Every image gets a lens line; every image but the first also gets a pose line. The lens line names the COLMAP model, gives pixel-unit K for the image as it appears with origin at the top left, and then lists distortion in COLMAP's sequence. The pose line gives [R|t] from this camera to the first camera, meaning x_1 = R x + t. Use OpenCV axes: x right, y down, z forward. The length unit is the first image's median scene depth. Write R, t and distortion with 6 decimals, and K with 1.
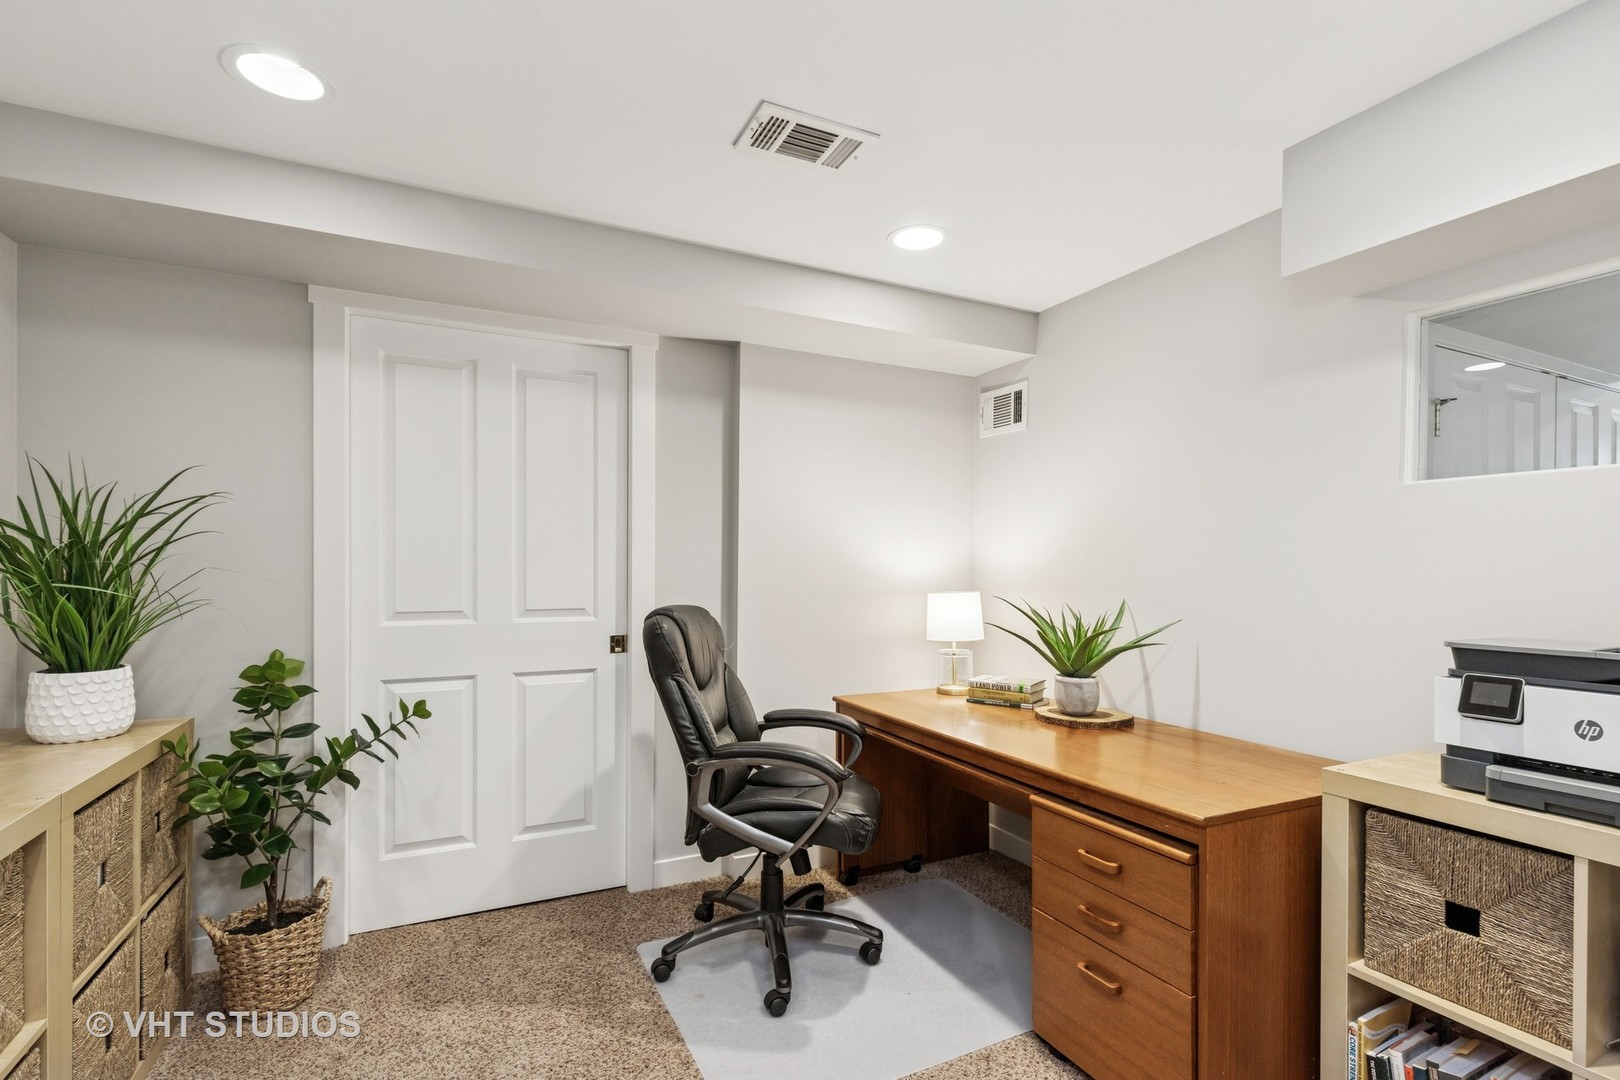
lens RADIAL K [[744.3, 0, 807.9], [0, 744.3, 543.1], [0, 0, 1]] dist [0.008635, -0.002198]
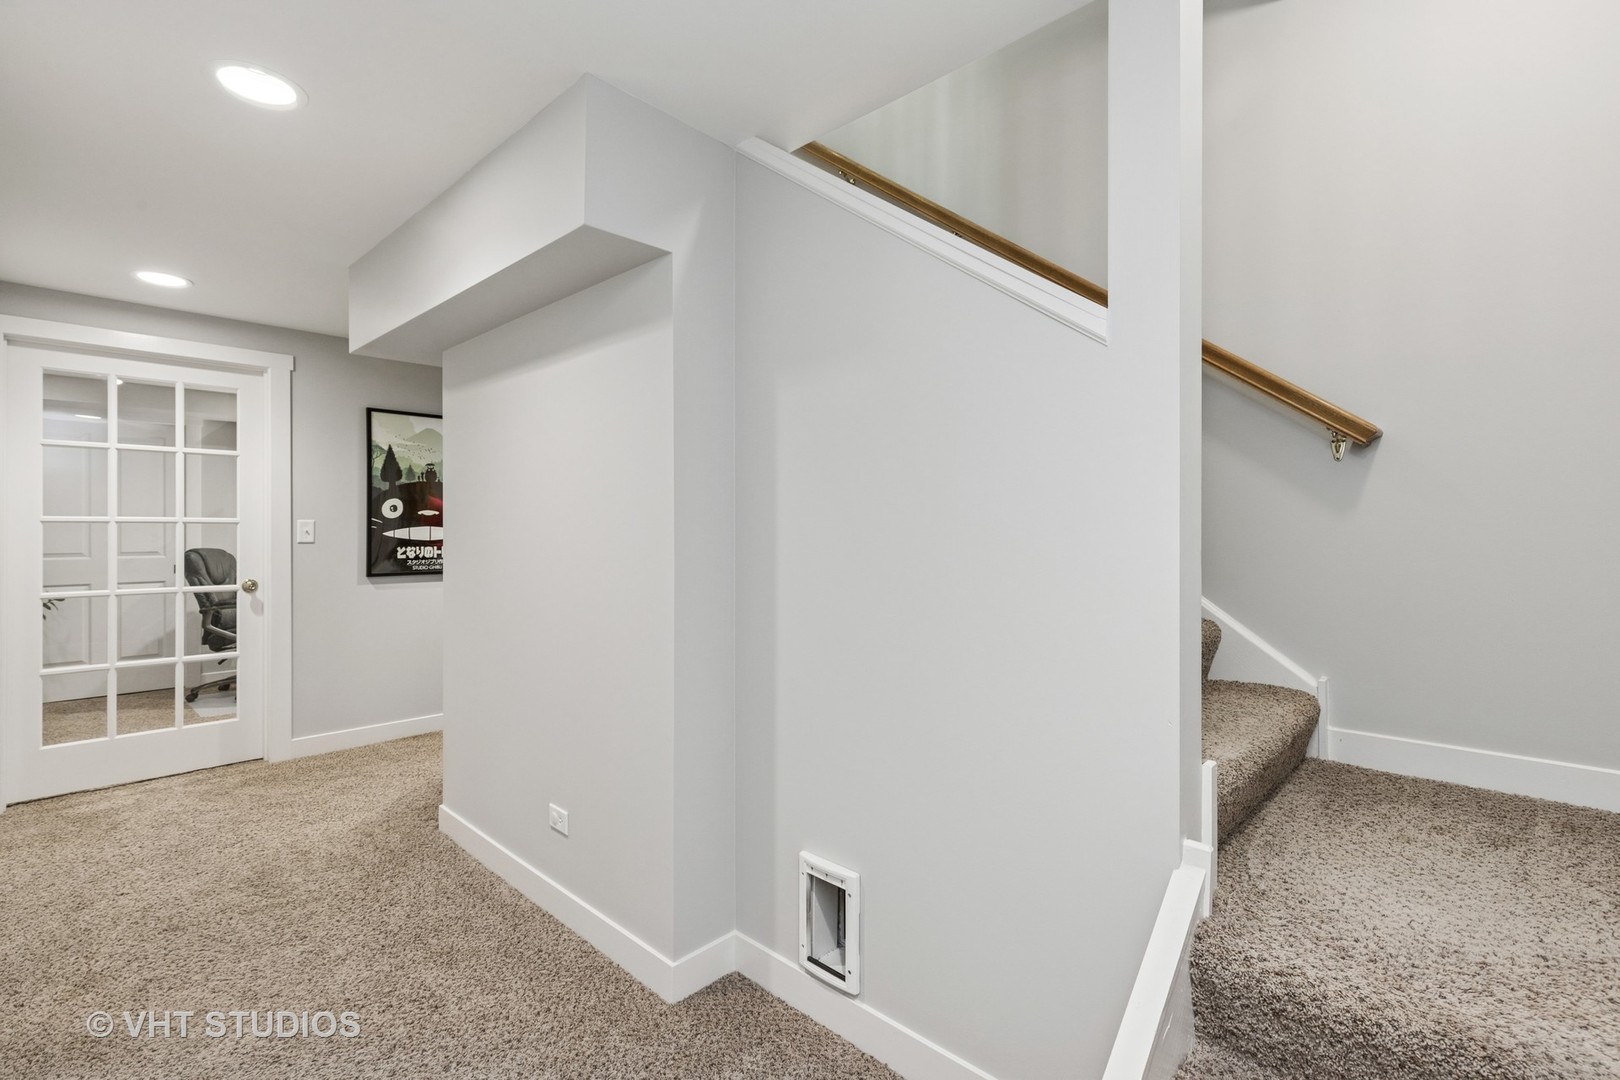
lens RADIAL K [[744.3, 0, 812.9], [0, 744.3, 534.7], [0, 0, 1]] dist [0.008635, -0.002198]
pose [[0.937177, -0.003311, 0.348838, 0.816351], [0.001830, 0.999988, 0.004574, 0.036882], [-0.348849, -0.003649, 0.937172, -1.894816]]
